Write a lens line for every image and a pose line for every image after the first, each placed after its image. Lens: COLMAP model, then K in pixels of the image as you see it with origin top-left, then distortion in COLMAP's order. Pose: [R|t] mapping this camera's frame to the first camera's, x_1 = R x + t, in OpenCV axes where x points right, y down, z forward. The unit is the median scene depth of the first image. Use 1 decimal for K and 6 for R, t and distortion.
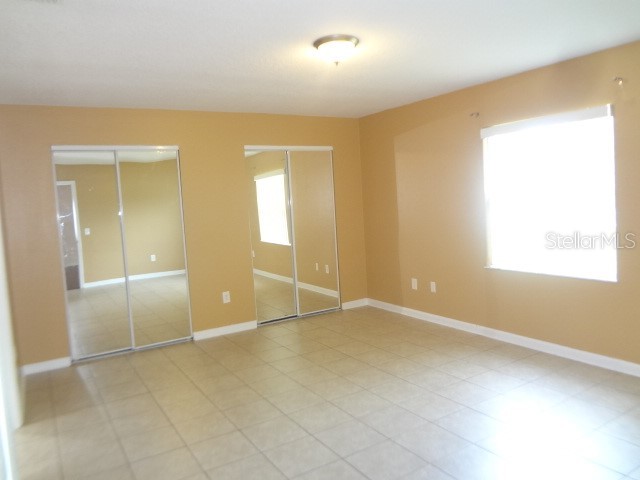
lens RADIAL K [[476.0, 0, 315.3], [0, 476.0, 238.7], [0, 0, 1]] dist [-0.040275, -0.000233]
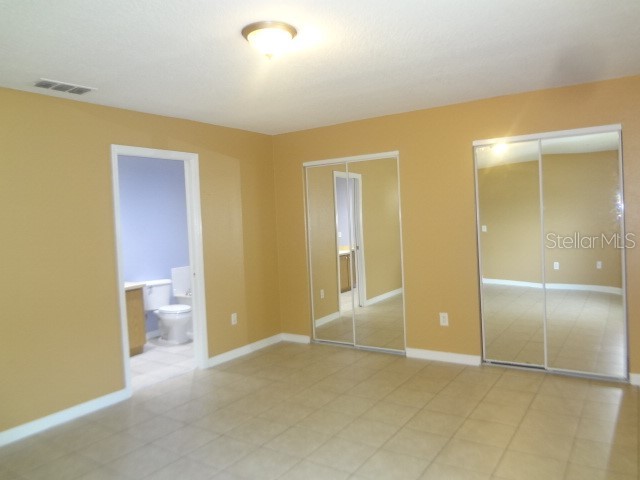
lens RADIAL K [[476.0, 0, 315.1], [0, 476.0, 240.6], [0, 0, 1]] dist [-0.040275, -0.000233]
pose [[0.423233, 0.082838, -0.902226, 0.760170], [-0.055686, 0.996307, 0.065354, -0.100175], [0.904308, 0.022581, 0.426283, 0.653025]]
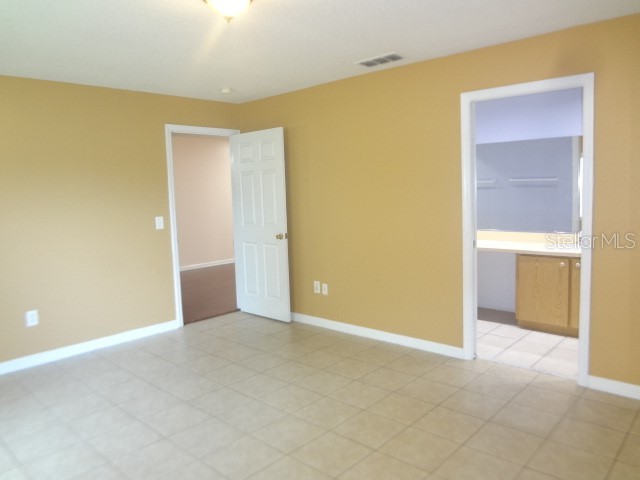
lens RADIAL K [[476.0, 0, 323.4], [0, 476.0, 236.8], [0, 0, 1]] dist [-0.040275, -0.000233]
pose [[-0.952512, 0.119245, -0.280182, 0.142295], [0.063485, 0.977681, 0.200274, -0.146685], [0.297810, 0.172976, -0.938823, 1.667410]]
